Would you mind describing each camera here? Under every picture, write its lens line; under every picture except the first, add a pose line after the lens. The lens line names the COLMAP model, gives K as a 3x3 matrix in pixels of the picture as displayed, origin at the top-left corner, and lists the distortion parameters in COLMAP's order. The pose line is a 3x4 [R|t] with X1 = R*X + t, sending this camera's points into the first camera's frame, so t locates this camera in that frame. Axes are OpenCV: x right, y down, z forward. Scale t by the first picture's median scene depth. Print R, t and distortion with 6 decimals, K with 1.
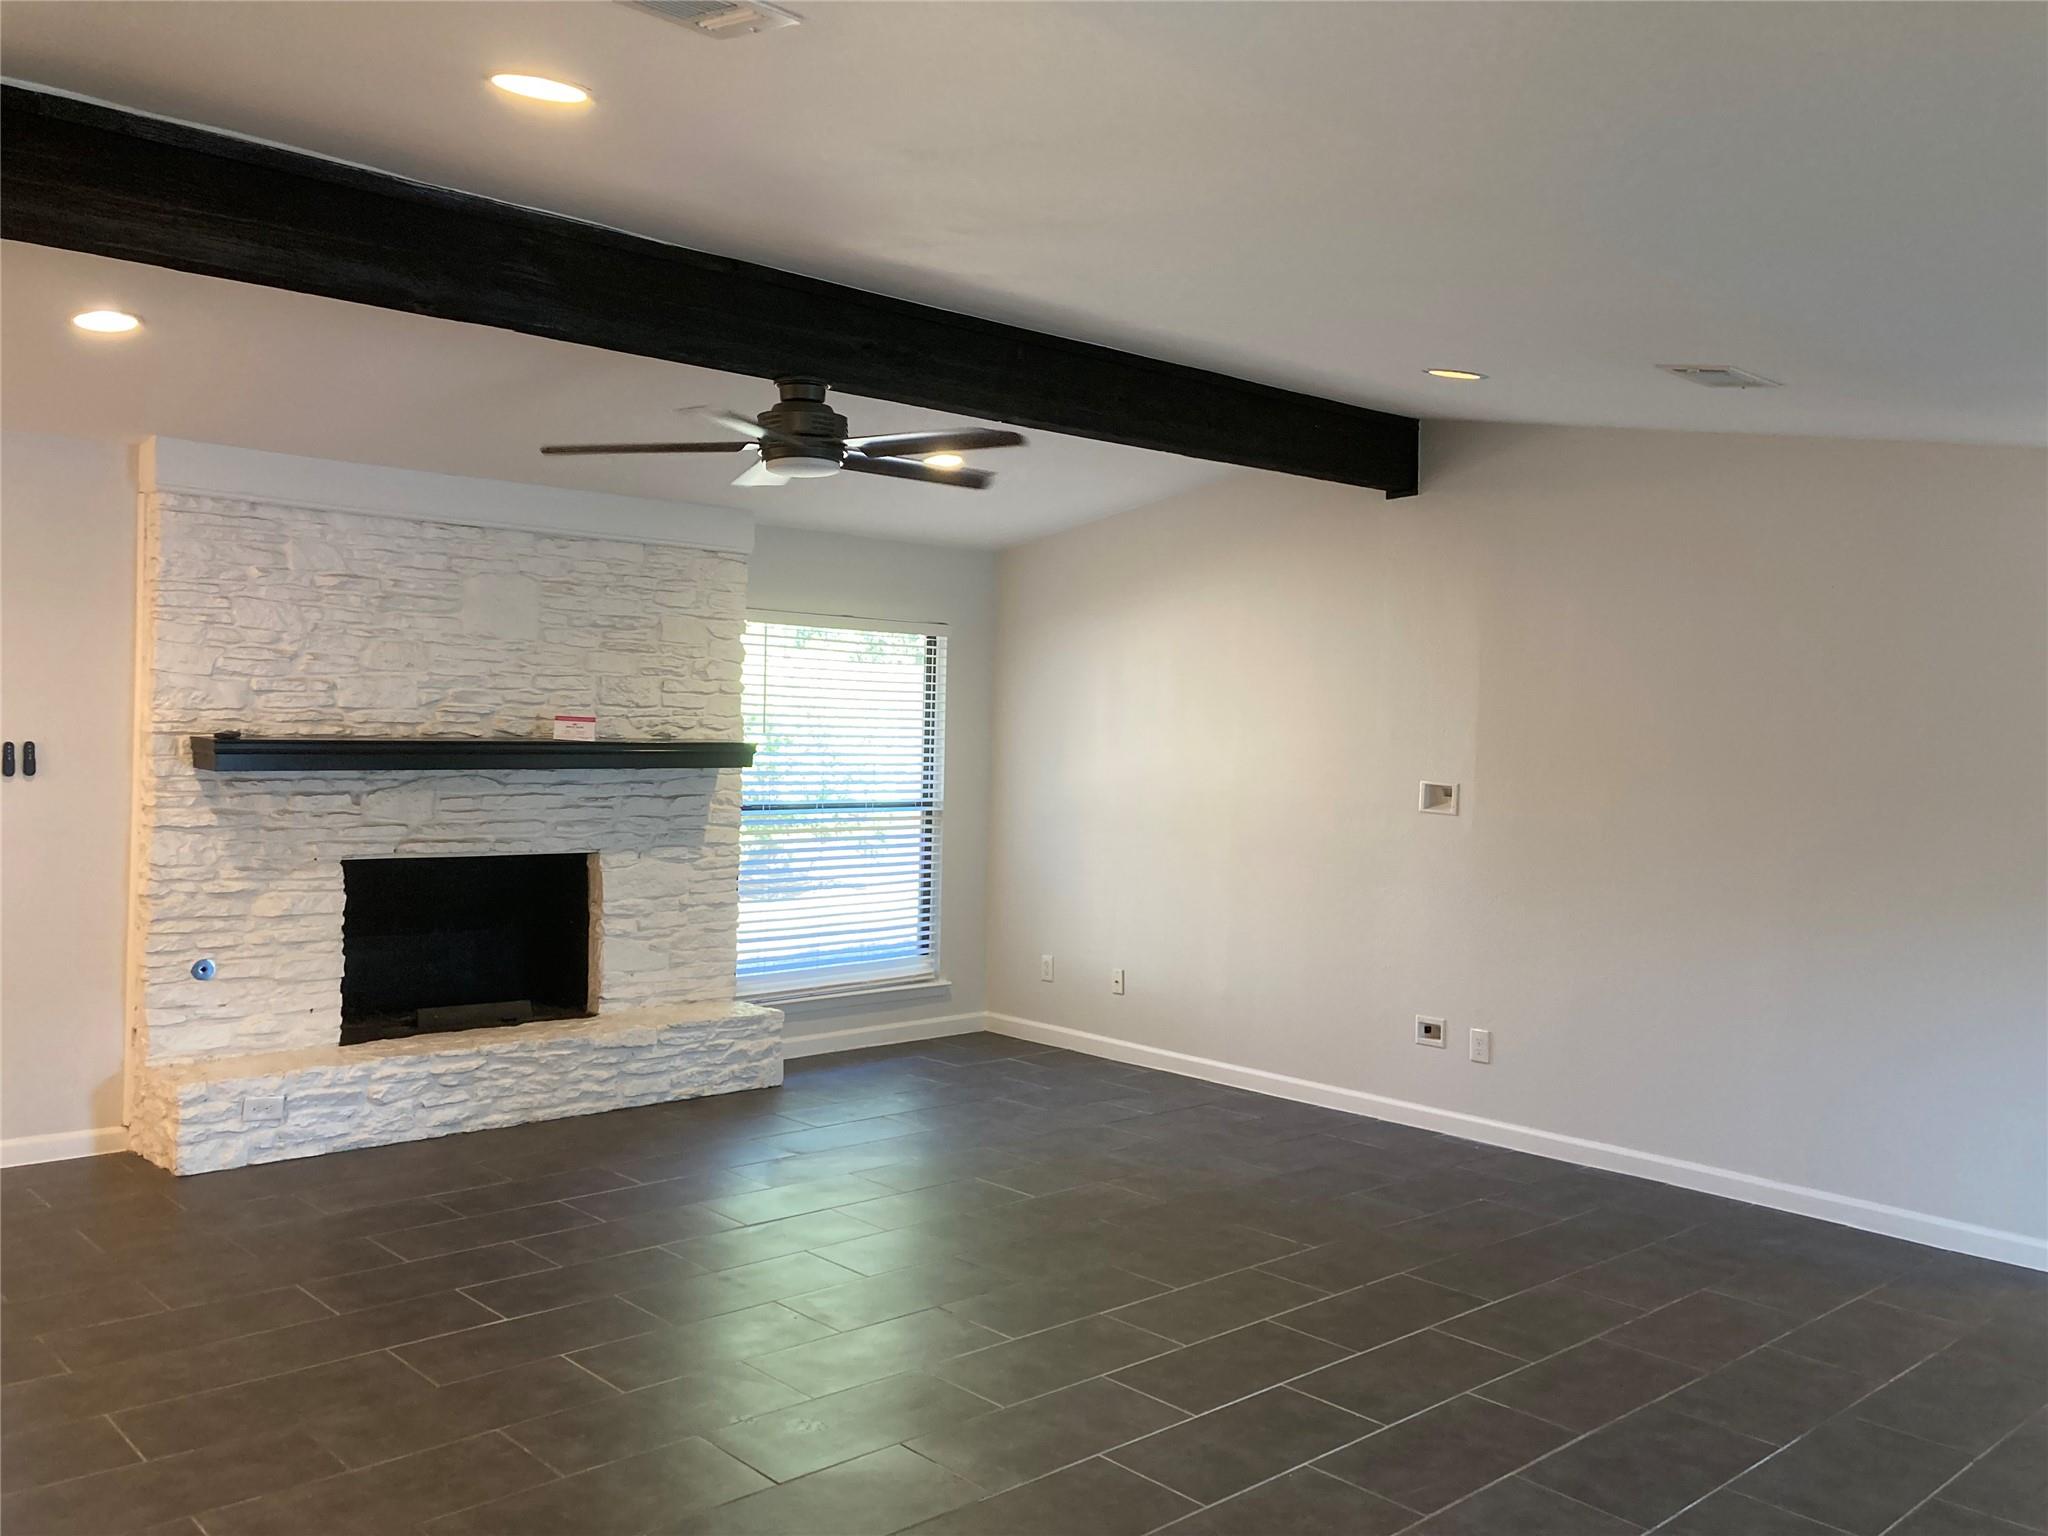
lens RADIAL K [[1695.8, 0, 1040.2], [0, 1695.8, 782.6], [0, 0, 1]] dist [0.064530, -0.070535]
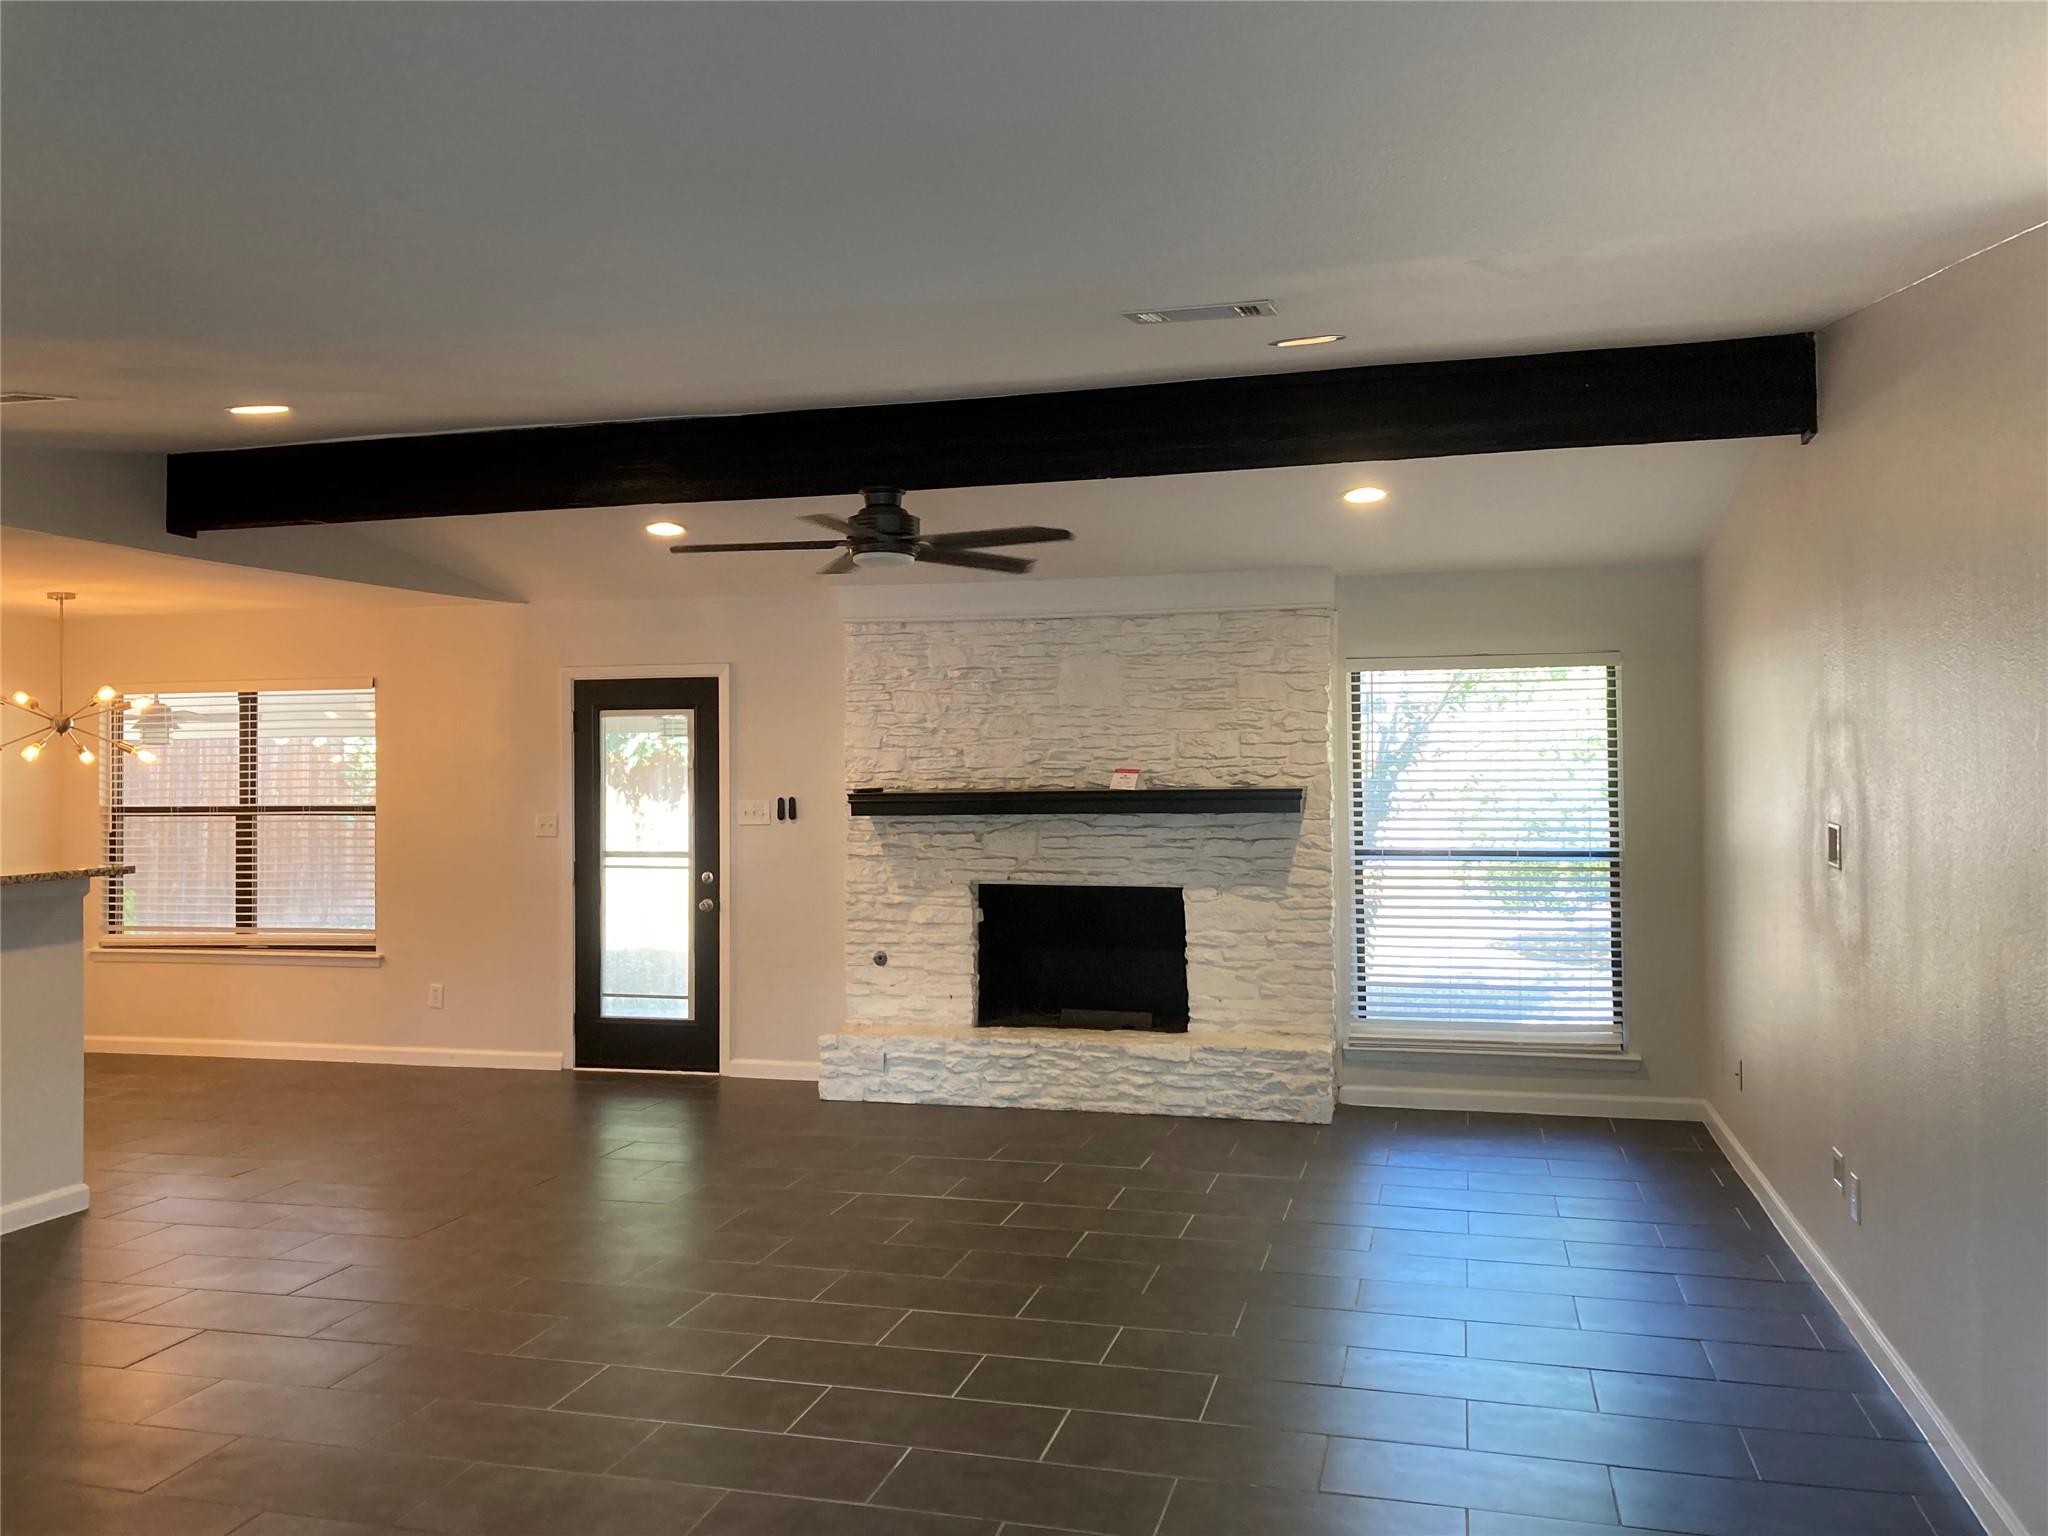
lens RADIAL K [[1695.8, 0, 1033.2], [0, 1695.8, 751.9], [0, 0, 1]] dist [0.064530, -0.070535]
pose [[0.529415, -0.039305, -0.847452, 0.688474], [-0.008349, 0.998636, -0.051533, 0.010191], [0.848322, 0.034357, 0.528365, 0.332797]]
